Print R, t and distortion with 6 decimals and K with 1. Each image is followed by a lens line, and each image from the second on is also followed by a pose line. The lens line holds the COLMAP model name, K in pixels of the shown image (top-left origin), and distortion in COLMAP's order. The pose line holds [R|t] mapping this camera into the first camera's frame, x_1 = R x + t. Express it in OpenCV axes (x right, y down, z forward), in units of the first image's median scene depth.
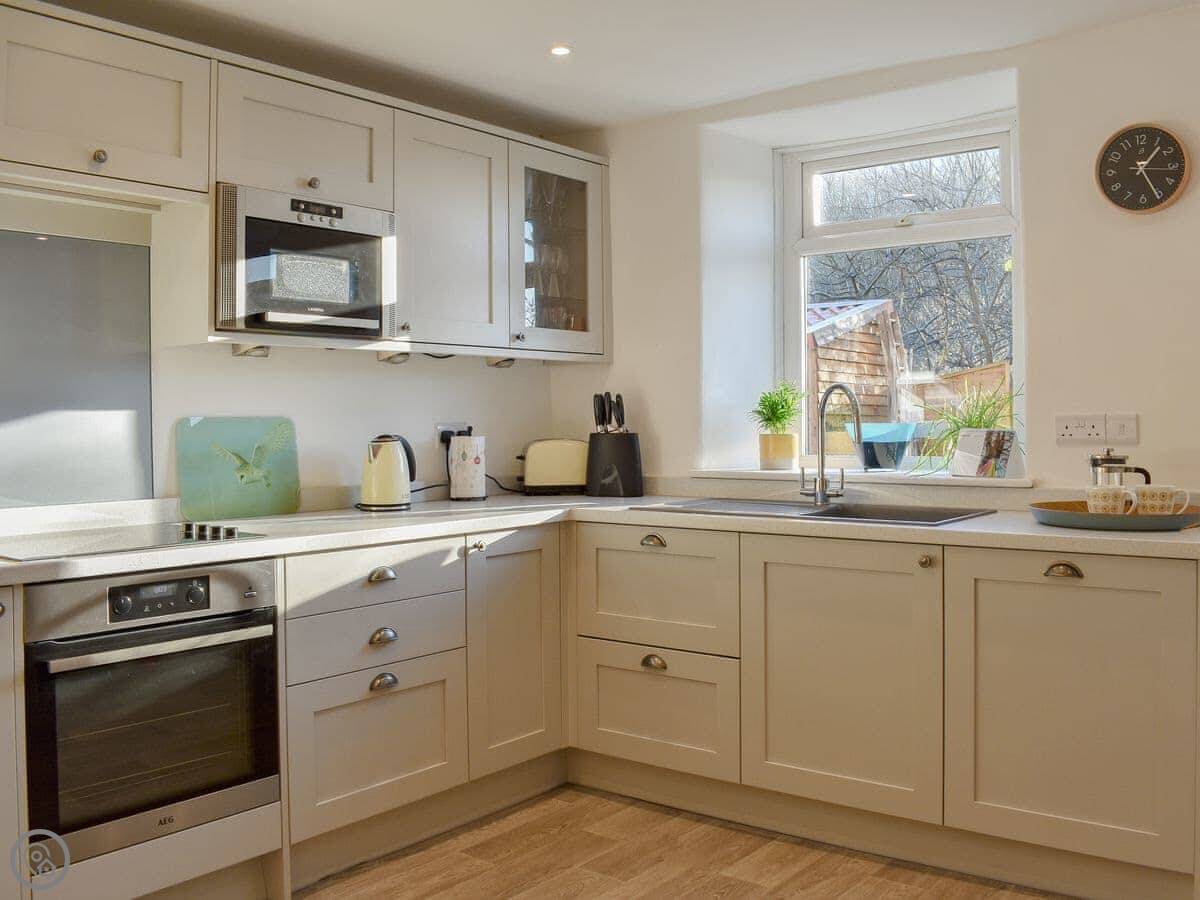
lens RADIAL K [[1072.6, 0, 649.6], [0, 1072.6, 409.4], [0, 0, 1]] dist [-0.087010, 0.002640]
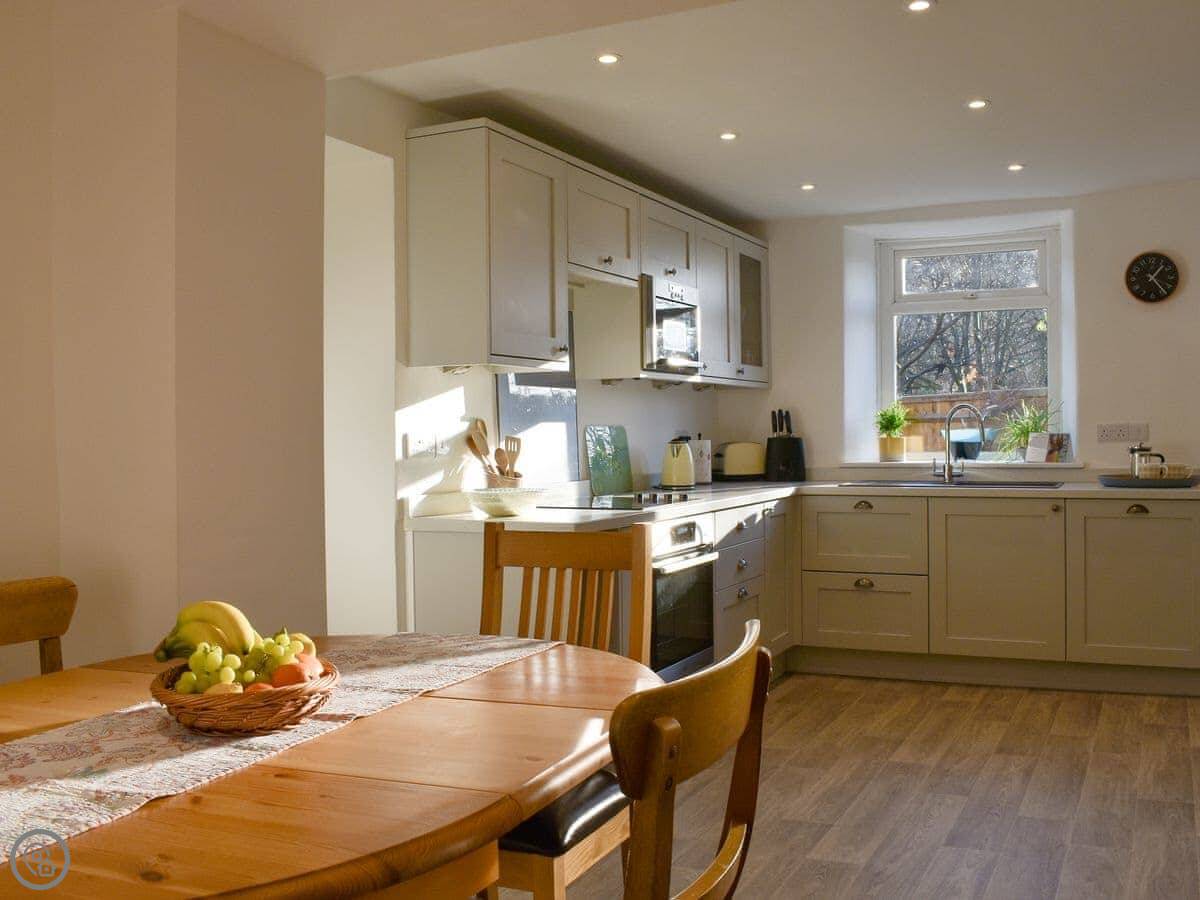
lens RADIAL K [[1097.1, 0, 637.7], [0, 1097.1, 446.9], [0, 0, 1]] dist [-0.096540, 0.009743]
pose [[0.981082, -0.008223, 0.193416, -0.628968], [0.004083, 0.999754, 0.021795, 0.001872], [-0.193548, -0.020593, 0.980875, -0.498463]]
